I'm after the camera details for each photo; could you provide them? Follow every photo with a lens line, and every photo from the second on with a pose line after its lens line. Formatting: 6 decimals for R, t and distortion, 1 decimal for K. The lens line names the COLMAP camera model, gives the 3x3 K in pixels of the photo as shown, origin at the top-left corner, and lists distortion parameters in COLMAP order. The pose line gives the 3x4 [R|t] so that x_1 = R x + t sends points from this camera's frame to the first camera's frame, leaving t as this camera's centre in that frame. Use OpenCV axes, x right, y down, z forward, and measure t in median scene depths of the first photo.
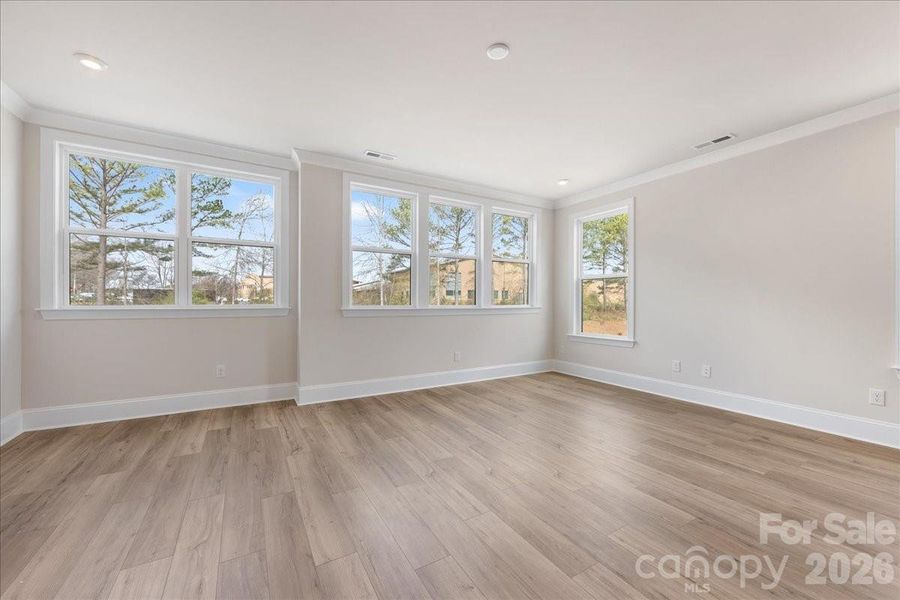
lens RADIAL K [[351.8, 0, 449.7], [0, 351.8, 302.3], [0, 0, 1]] dist [-0.002535, -0.000034]
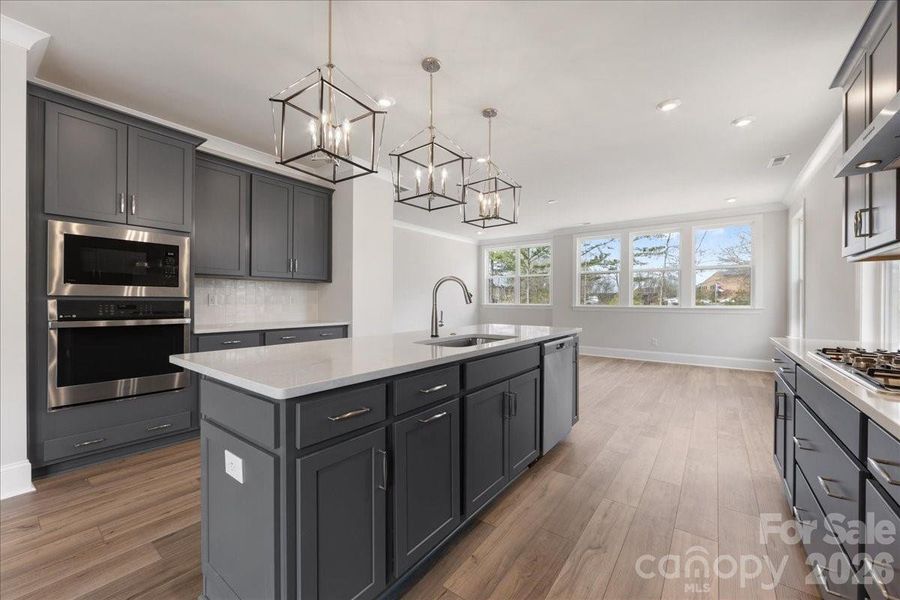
lens RADIAL K [[351.8, 0, 449.7], [0, 351.8, 302.3], [0, 0, 1]] dist [-0.002535, -0.000034]
pose [[0.387762, 0.001582, -0.921758, 1.003955], [-0.005618, 0.999984, -0.000647, 0.001175], [0.921742, 0.005429, 0.387765, -0.297278]]
